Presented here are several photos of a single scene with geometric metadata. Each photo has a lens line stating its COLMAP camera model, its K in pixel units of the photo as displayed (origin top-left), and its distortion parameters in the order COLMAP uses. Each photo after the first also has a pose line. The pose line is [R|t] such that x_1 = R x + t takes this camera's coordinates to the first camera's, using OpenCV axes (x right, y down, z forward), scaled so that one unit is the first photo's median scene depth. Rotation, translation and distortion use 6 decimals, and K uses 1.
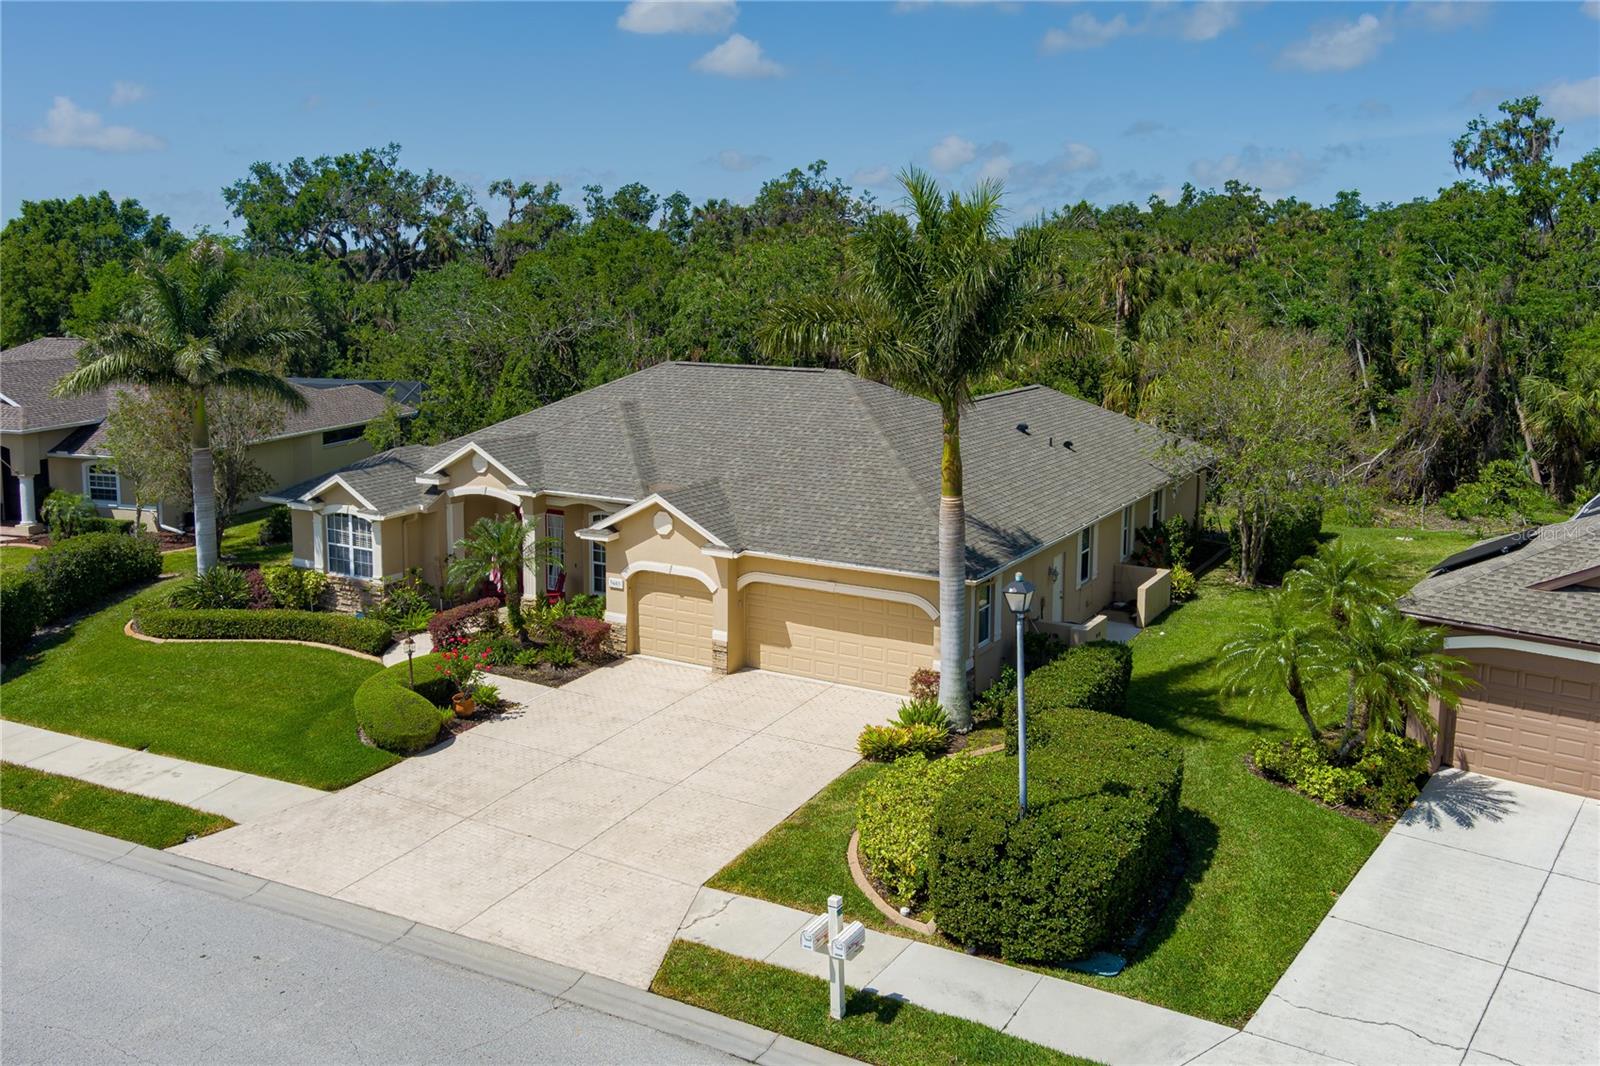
lens RADIAL K [[1291.6, 0, 874.7], [0, 1291.6, 511.6], [0, 0, 1]] dist [-0.073566, 0.028080]
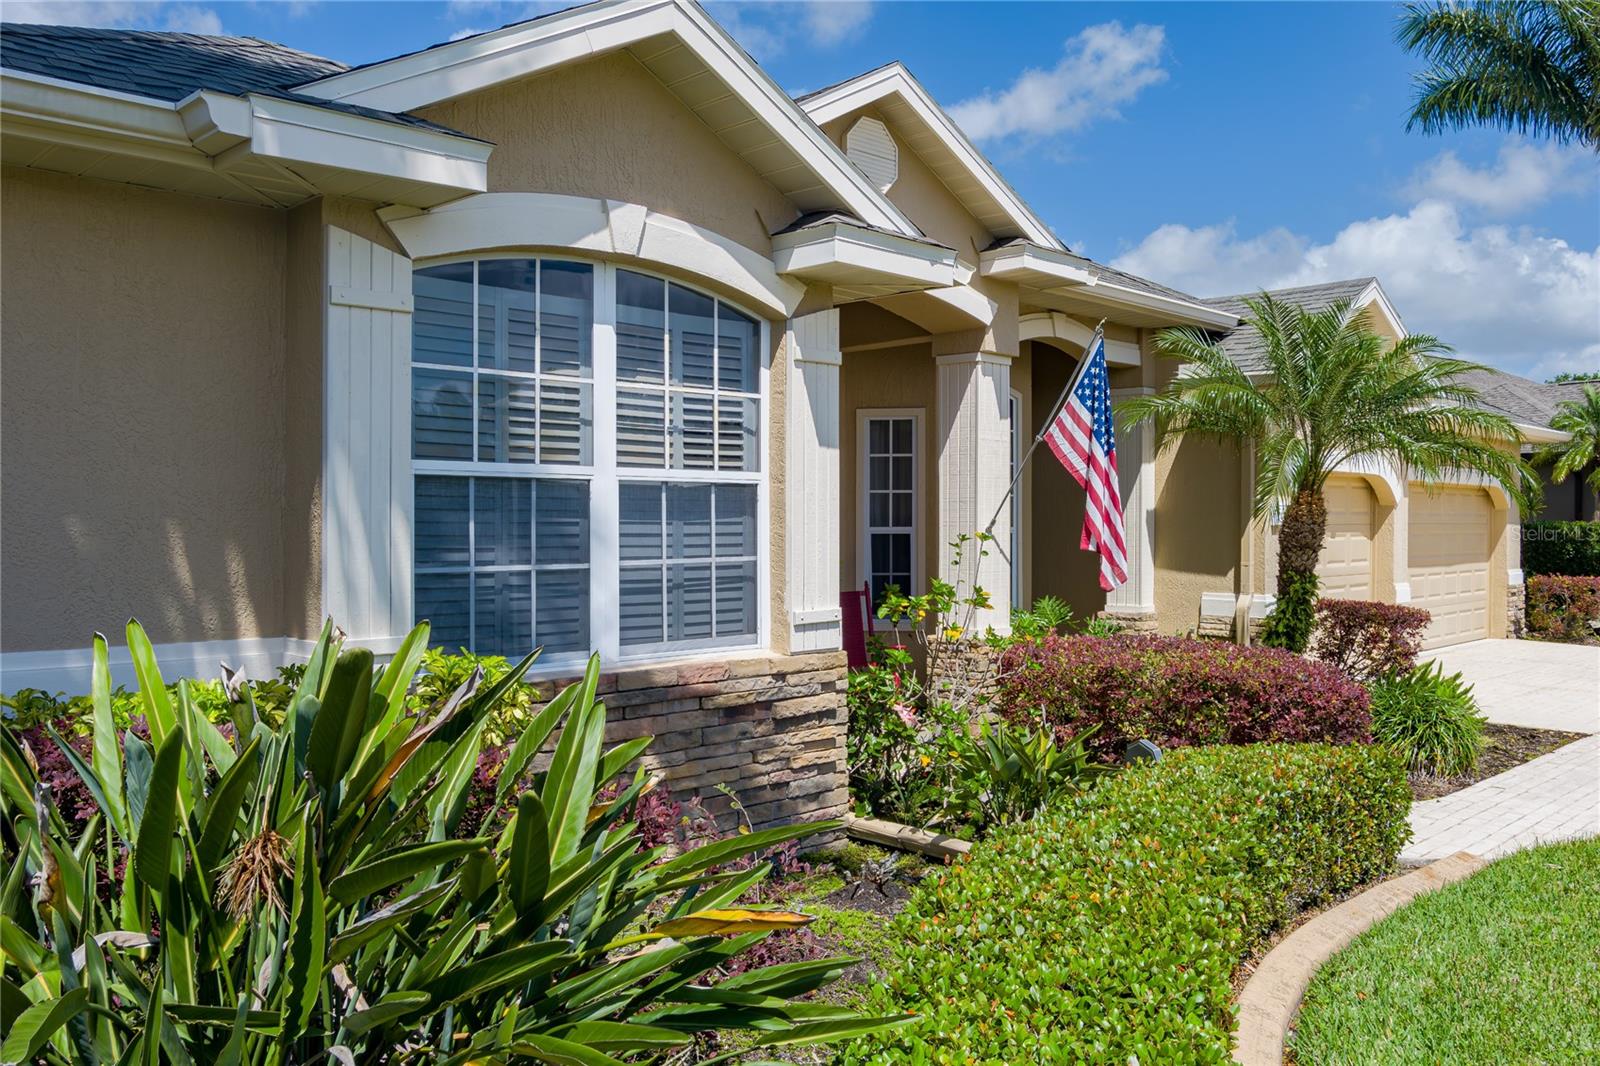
lens RADIAL K [[1291.6, 0, 808.0], [0, 1291.6, 538.9], [0, 0, 1]] dist [-0.073566, 0.028080]
pose [[0.303992, -0.022573, 0.952407, -0.620193], [0.179117, 0.983245, -0.033867, 0.051083], [-0.935685, 0.180888, 0.302942, 1.031300]]
